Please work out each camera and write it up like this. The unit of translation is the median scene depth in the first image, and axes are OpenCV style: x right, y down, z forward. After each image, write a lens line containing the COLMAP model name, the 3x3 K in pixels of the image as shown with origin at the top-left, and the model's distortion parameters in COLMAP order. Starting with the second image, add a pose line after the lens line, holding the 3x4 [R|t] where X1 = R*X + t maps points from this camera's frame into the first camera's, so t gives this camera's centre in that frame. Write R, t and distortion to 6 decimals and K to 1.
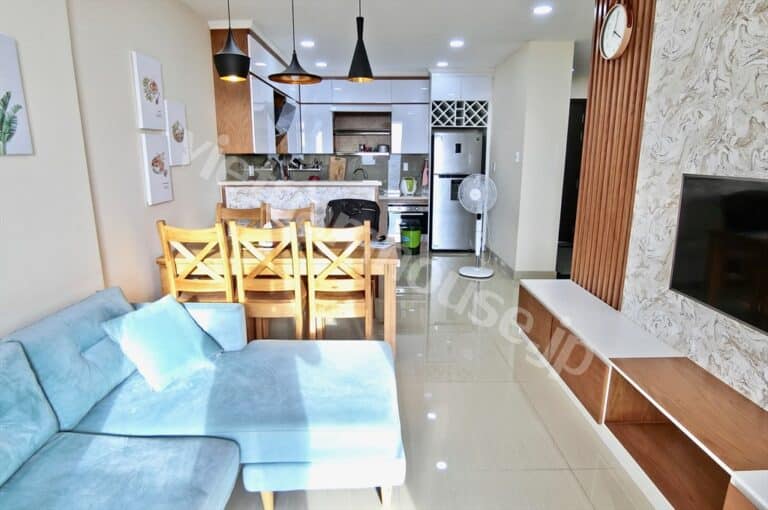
lens RADIAL K [[439.8, 0, 381.5], [0, 439.8, 253.8], [0, 0, 1]] dist [-0.004463, -0.001188]
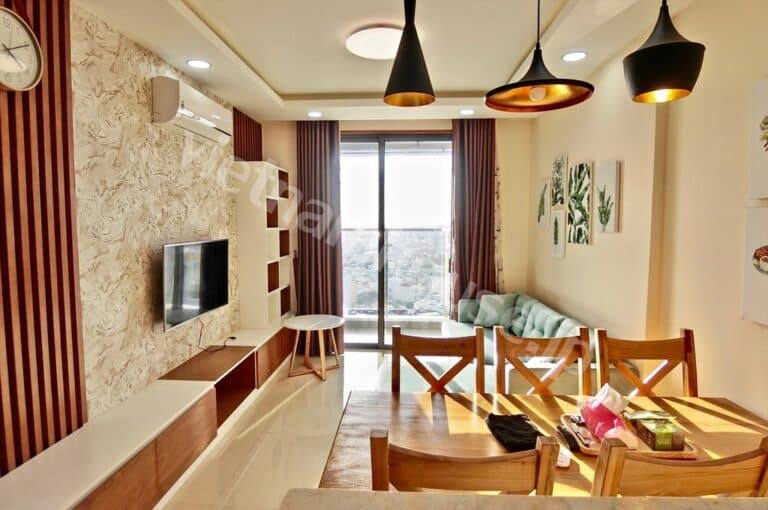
lens RADIAL K [[439.8, 0, 383.1], [0, 439.8, 255.3], [0, 0, 1]] dist [-0.004463, -0.001188]
pose [[-0.998141, -0.007454, 0.060494, -0.067351], [0.010736, 0.955473, 0.294883, -0.505238], [-0.059999, 0.294984, -0.953617, 2.092879]]
